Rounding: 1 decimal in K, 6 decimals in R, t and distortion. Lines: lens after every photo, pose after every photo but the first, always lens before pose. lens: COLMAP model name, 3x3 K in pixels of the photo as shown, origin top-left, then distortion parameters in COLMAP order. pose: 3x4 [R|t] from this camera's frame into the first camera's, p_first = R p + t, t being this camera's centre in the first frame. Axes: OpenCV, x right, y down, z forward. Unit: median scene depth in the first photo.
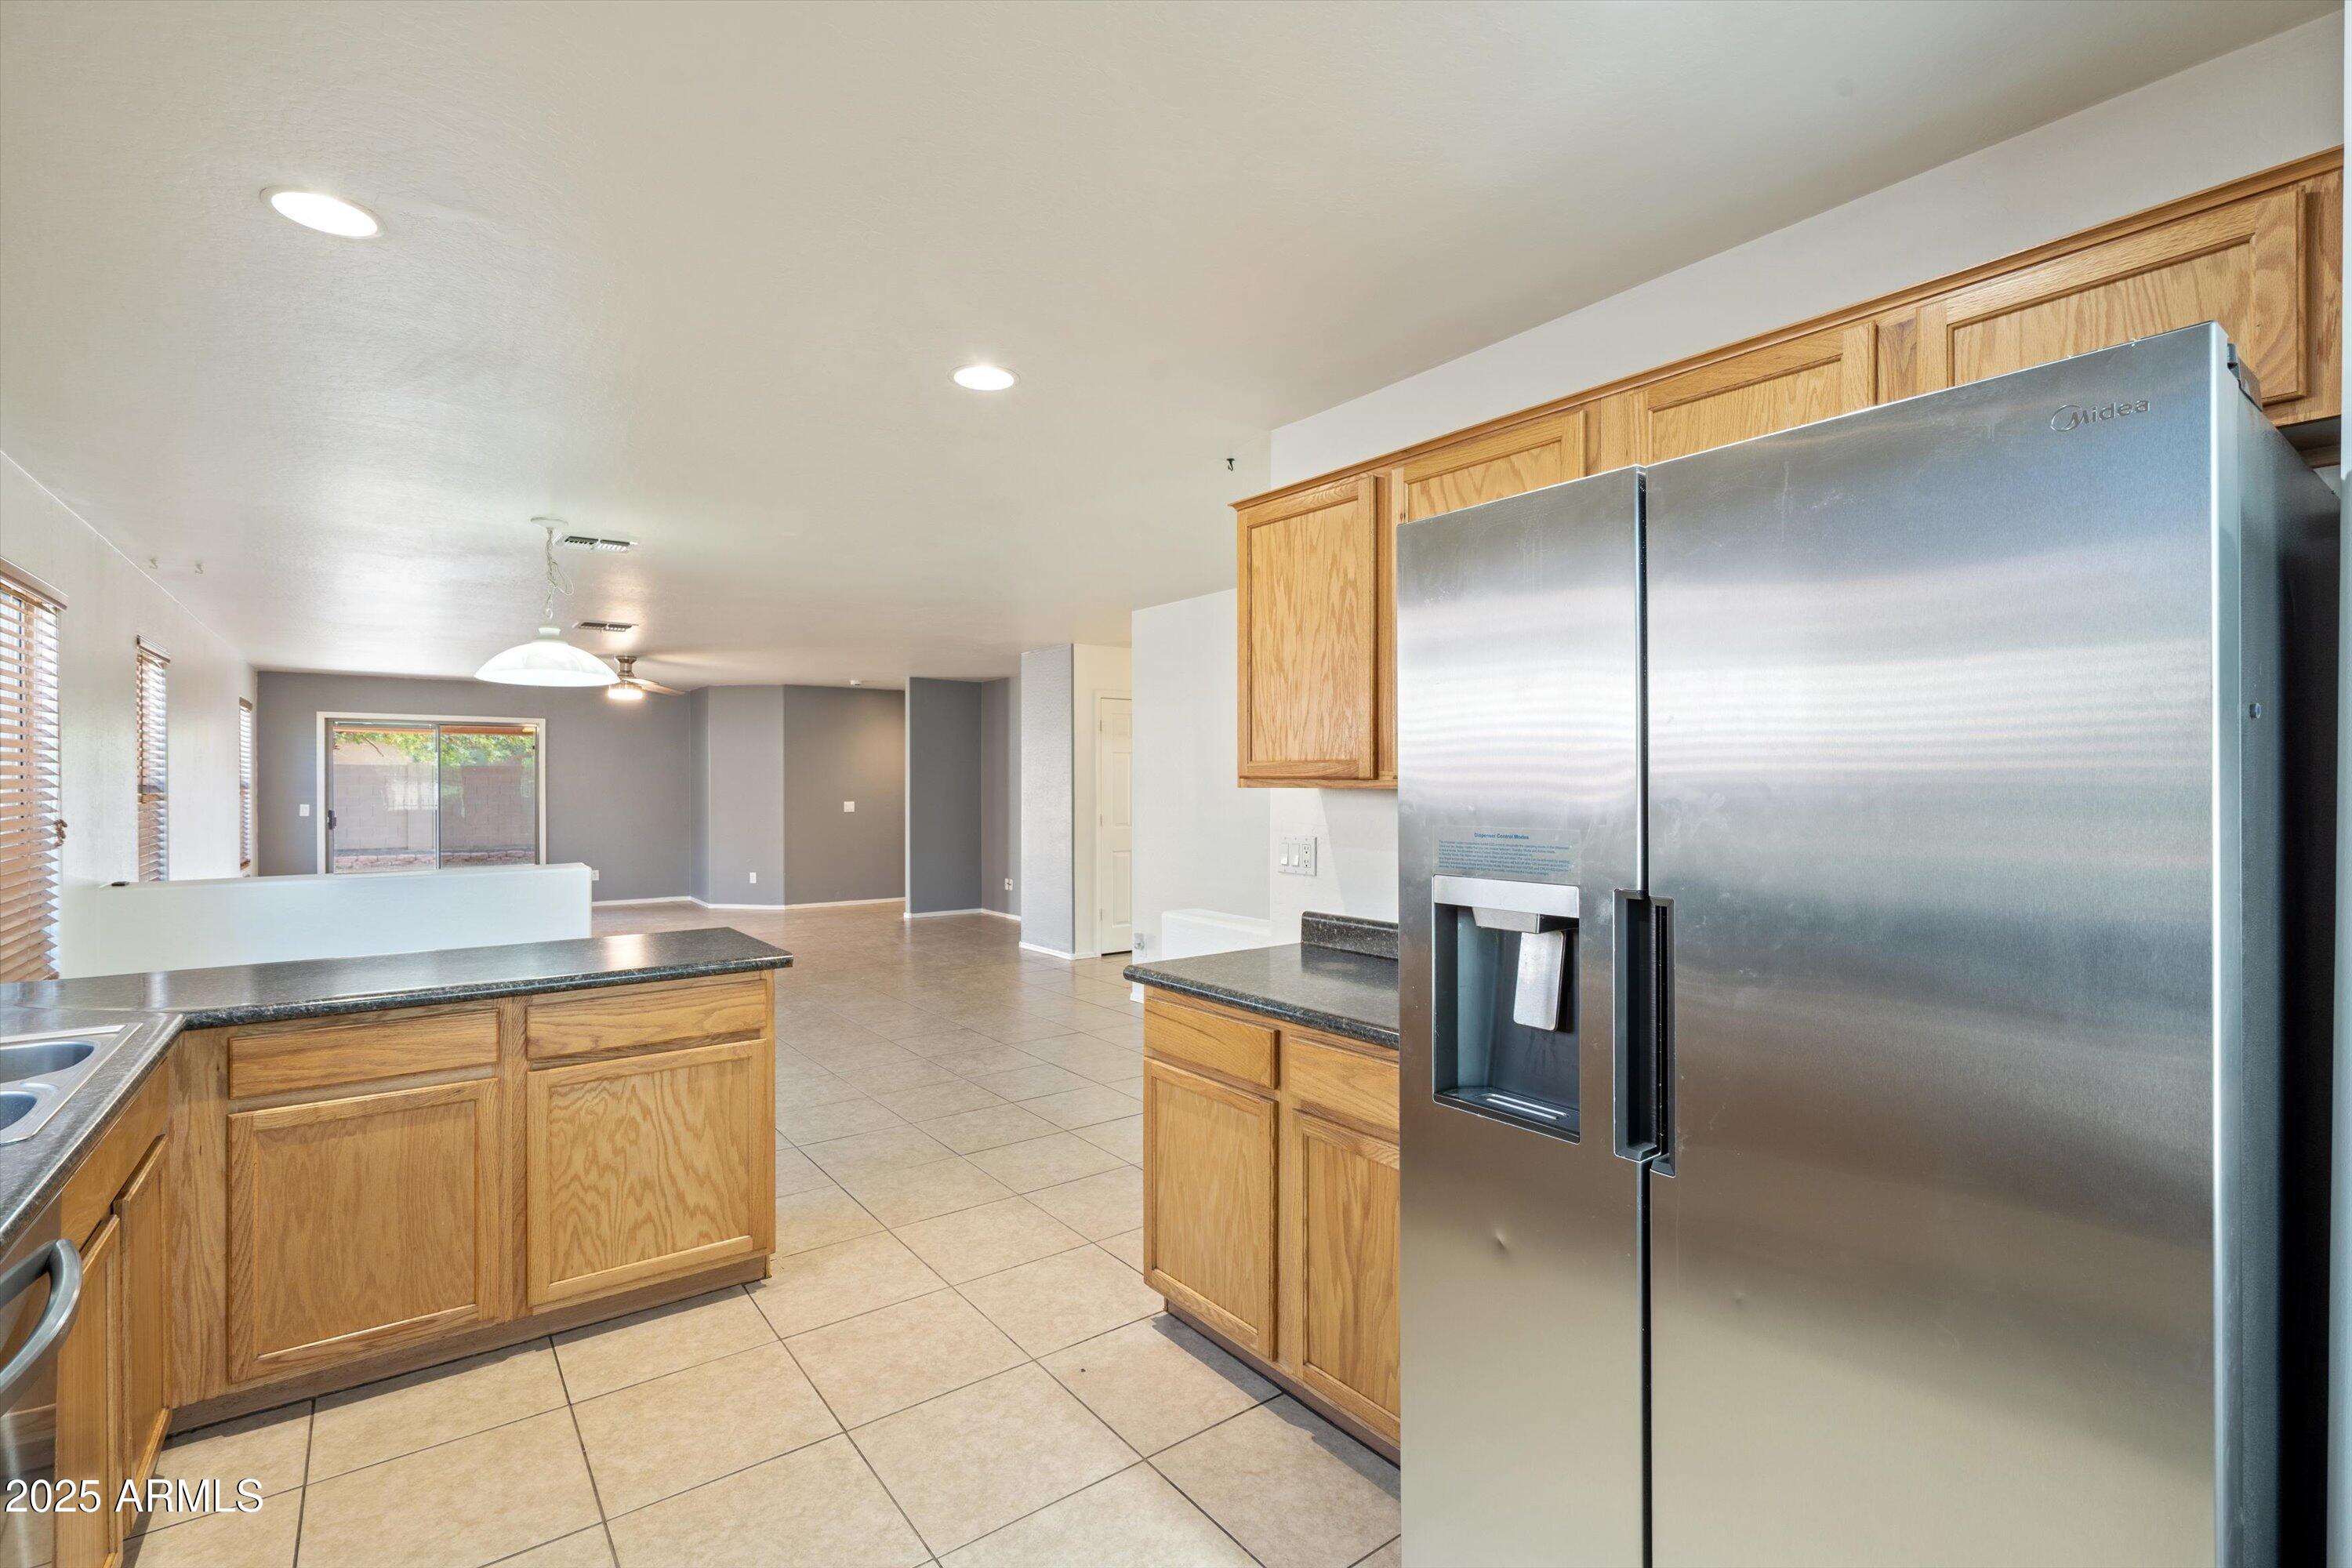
lens RADIAL K [[1054.7, 0, 1176.0], [0, 1054.7, 784.0], [0, 0, 1]] dist [-0.000188, 0.000162]
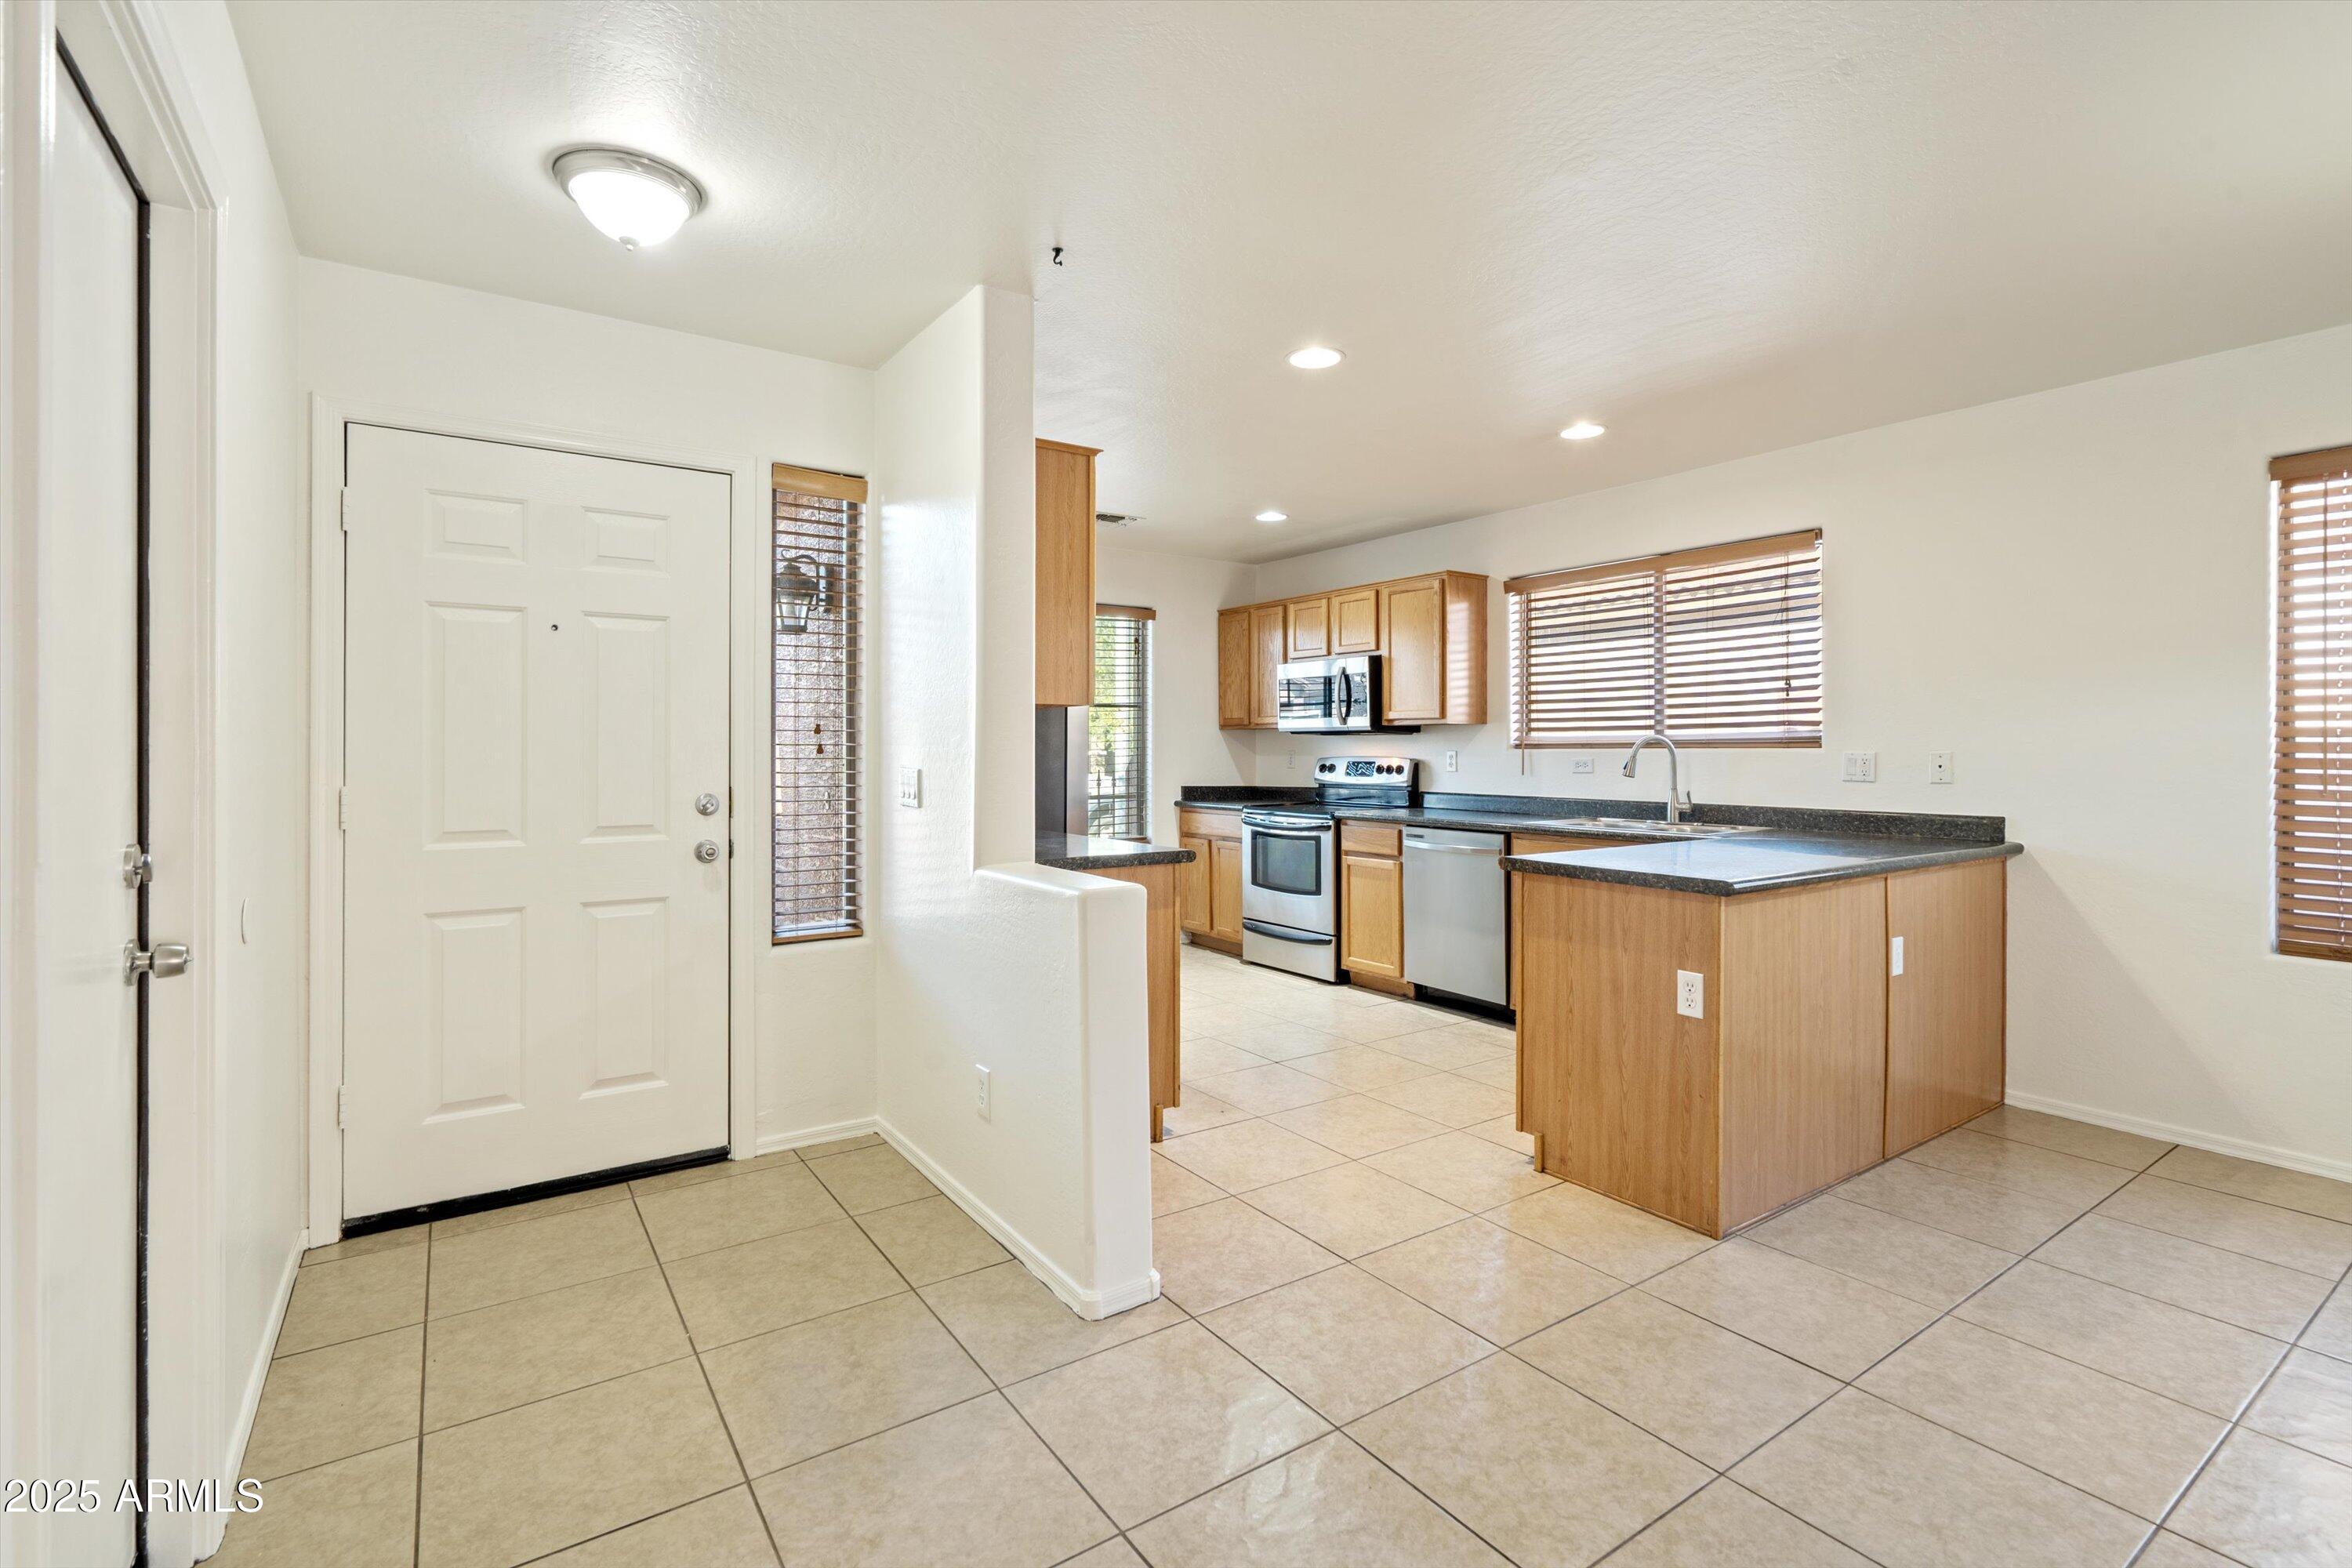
lens RADIAL K [[1061.2, 0, 1178.2], [0, 1061.2, 754.1], [0, 0, 1]] dist [-0.000734, 0.000141]
pose [[-0.999173, 0.001131, 0.040648, -0.084304], [0.001524, 0.999952, 0.009640, 0.048834], [-0.040635, 0.009694, -0.999127, 2.377734]]
